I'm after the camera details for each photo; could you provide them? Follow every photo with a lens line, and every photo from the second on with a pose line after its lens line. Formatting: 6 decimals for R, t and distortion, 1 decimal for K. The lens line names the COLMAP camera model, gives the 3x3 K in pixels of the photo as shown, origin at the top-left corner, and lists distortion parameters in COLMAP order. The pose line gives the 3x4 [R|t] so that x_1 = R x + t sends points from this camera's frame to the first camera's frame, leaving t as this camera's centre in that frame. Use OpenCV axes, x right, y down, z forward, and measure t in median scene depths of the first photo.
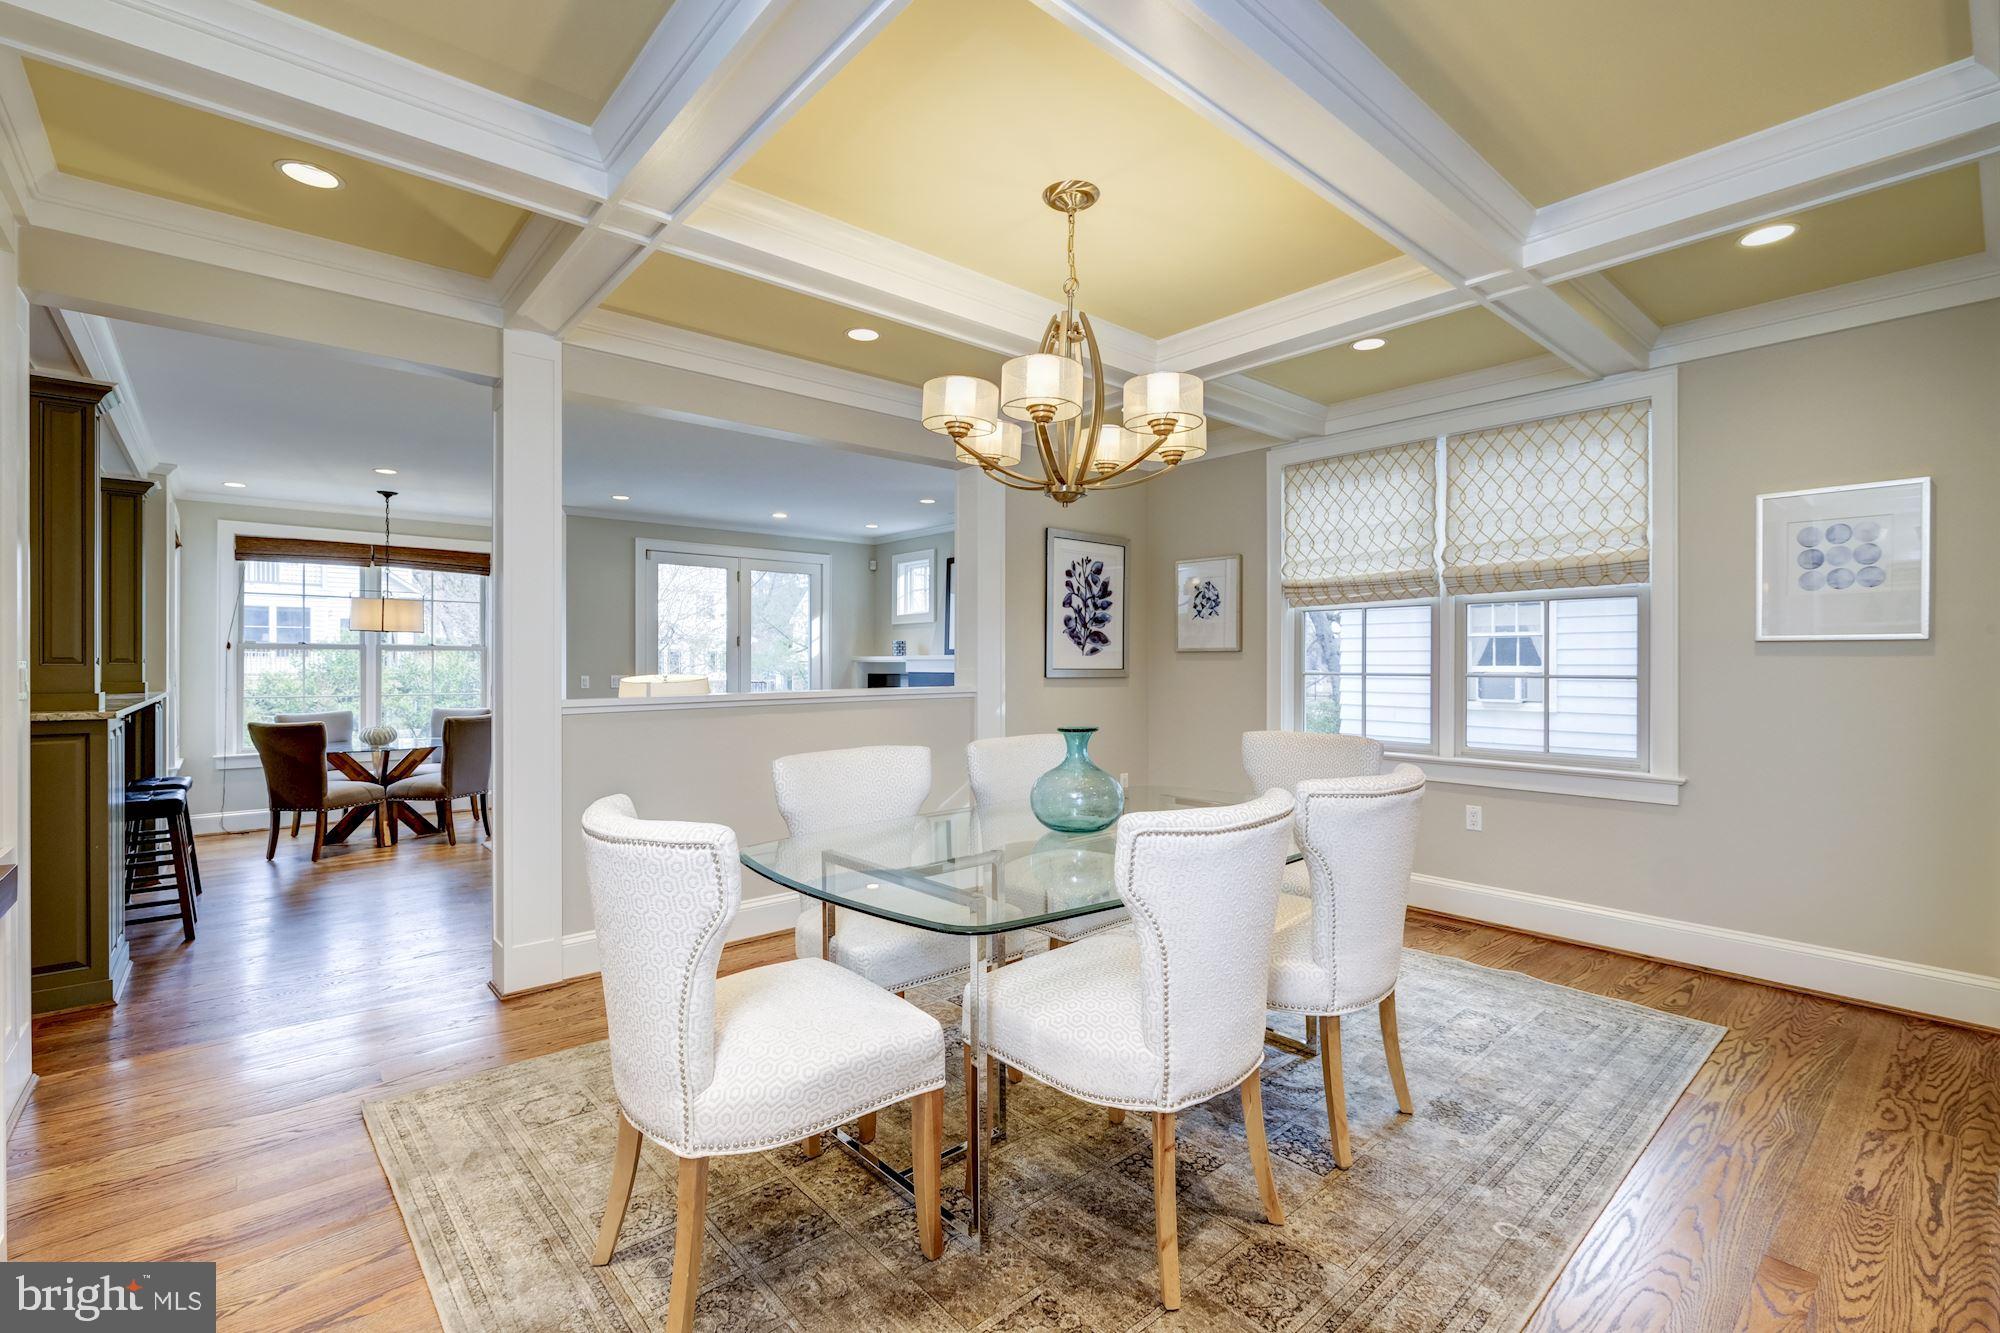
lens RADIAL K [[882.4, 0, 1004.8], [0, 882.4, 670.4], [0, 0, 1]] dist [0.000174, -0.000509]
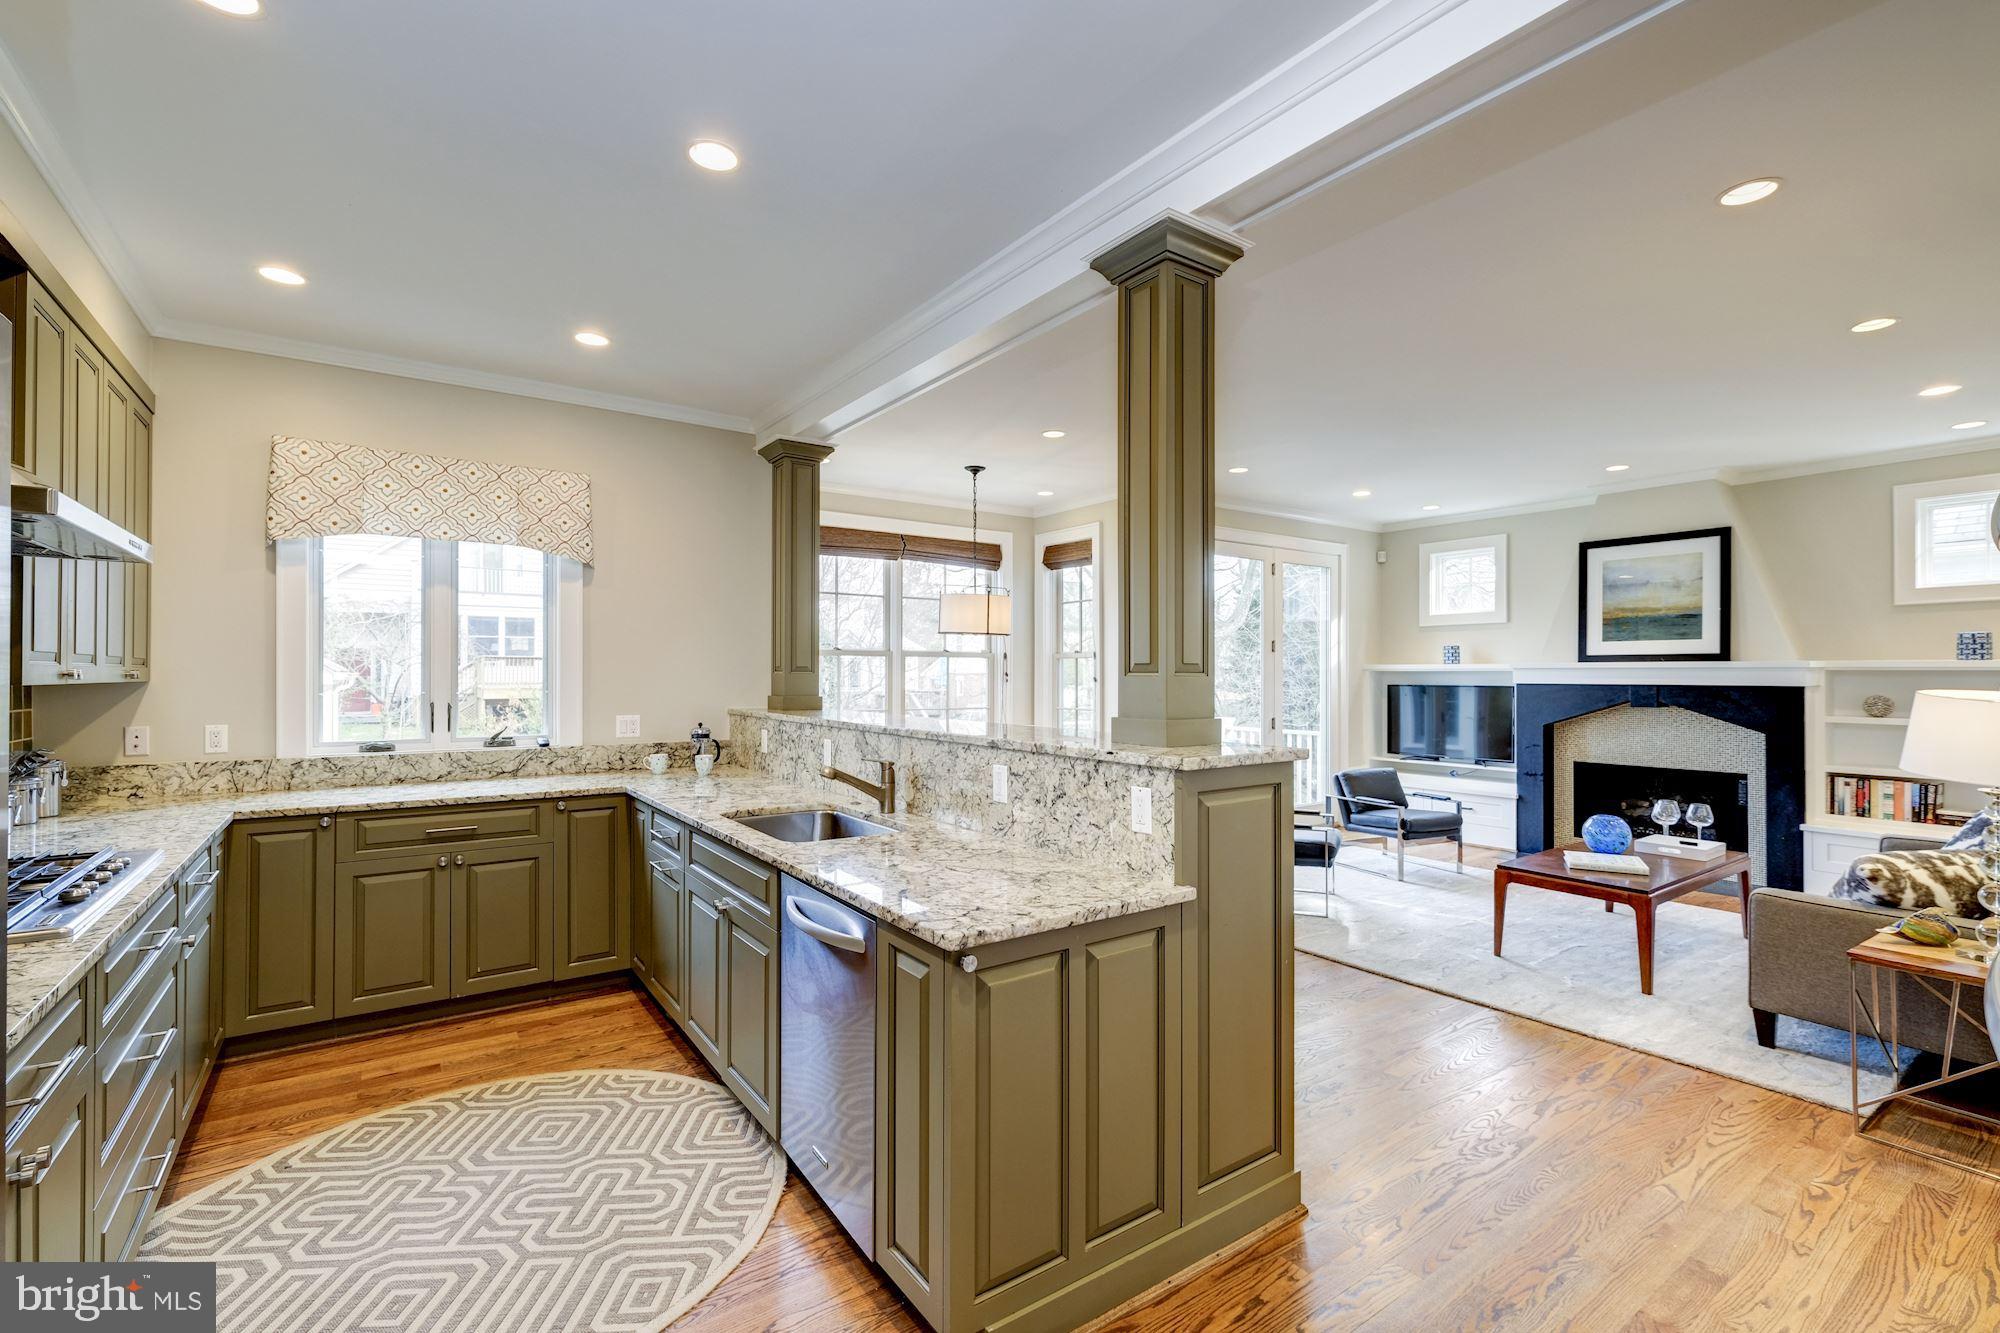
lens RADIAL K [[882.4, 0, 992.3], [0, 882.4, 669.3], [0, 0, 1]] dist [0.000174, -0.000509]
pose [[0.994395, -0.001463, -0.105717, -0.908342], [0.000158, 0.999924, -0.012345, -0.002647], [0.105727, 0.012259, 0.994320, 0.250184]]
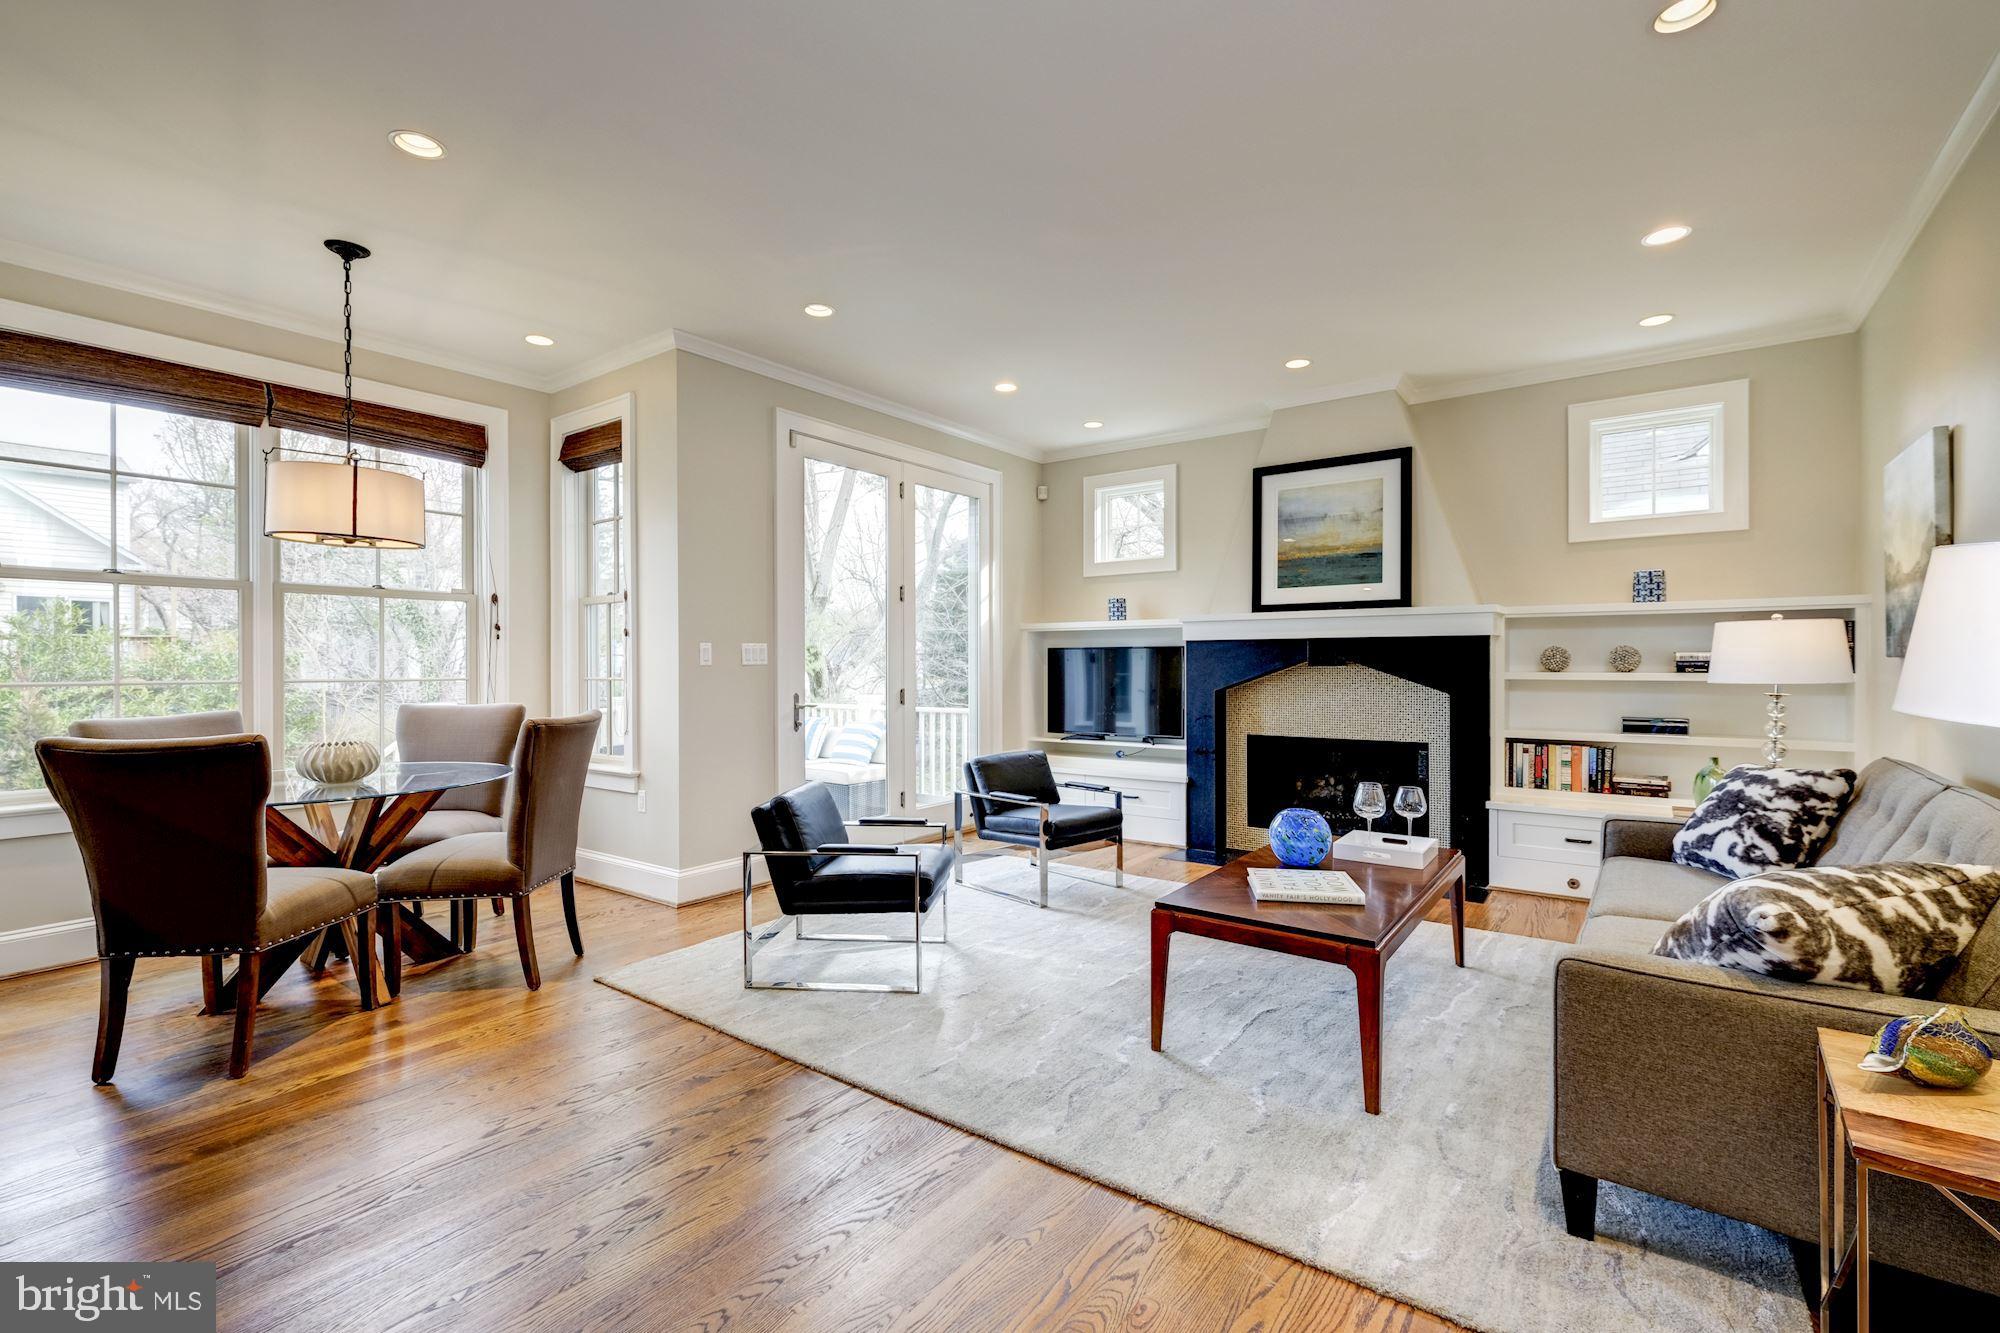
lens RADIAL K [[882.4, 0, 1007.4], [0, 882.4, 665.5], [0, 0, 1]] dist [0.000174, -0.000509]
pose [[0.974651, -0.004690, 0.223683, -0.697794], [0.005889, 0.999972, -0.004691, 0.040562], [-0.223655, 0.005889, 0.974651, 0.698325]]
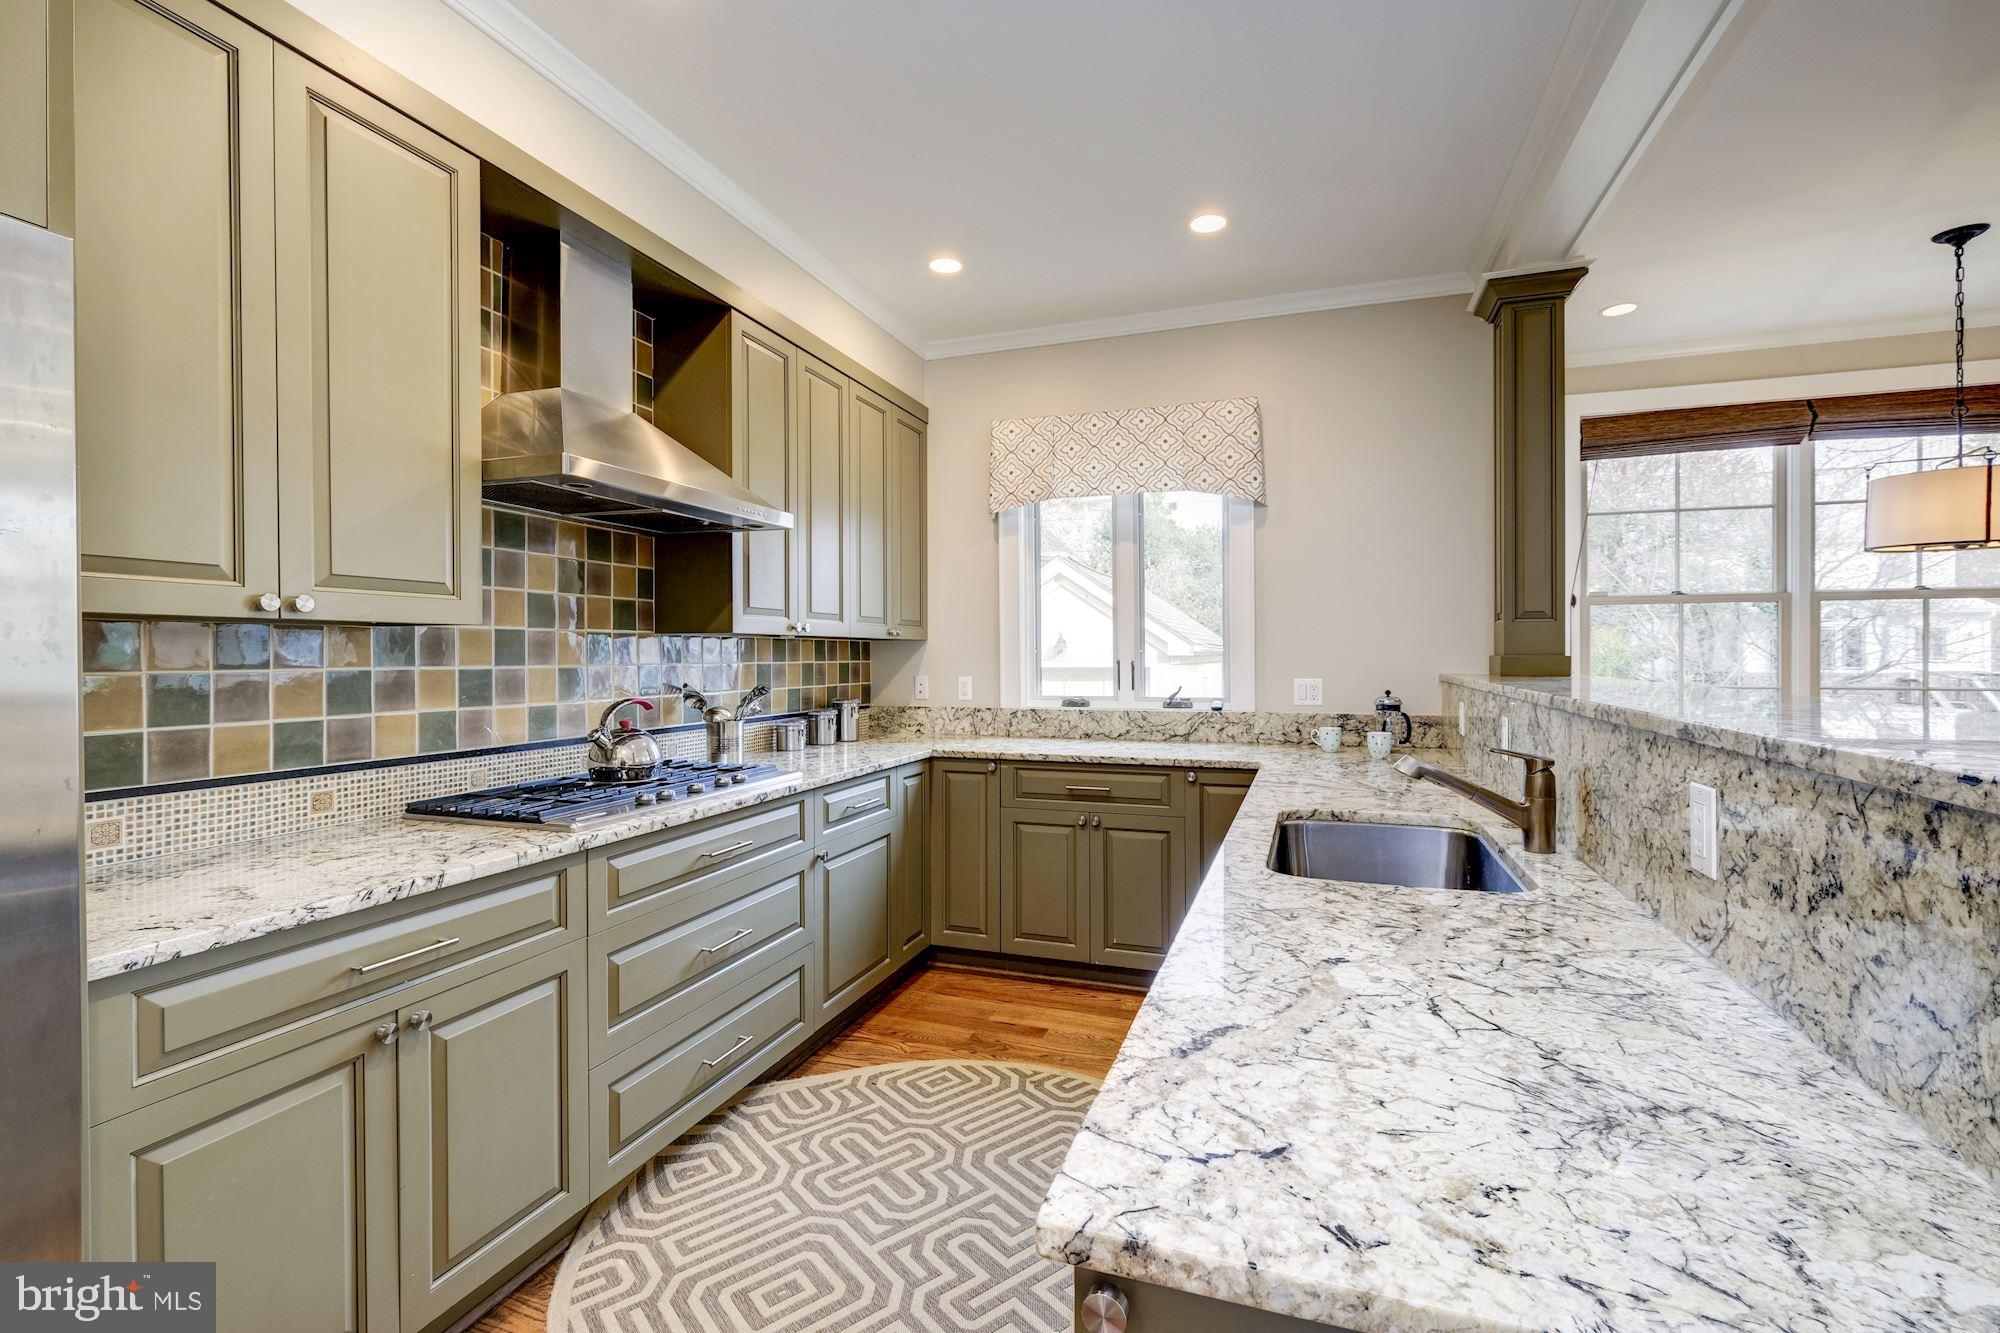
lens RADIAL K [[882.4, 0, 1009.0], [0, 882.4, 656.8], [0, 0, 1]] dist [0.000174, -0.000509]
pose [[0.503948, -0.000296, -0.863734, -0.849254], [-0.002613, 0.999995, -0.001868, 0.019245], [0.863730, 0.003199, 0.503944, 0.549313]]
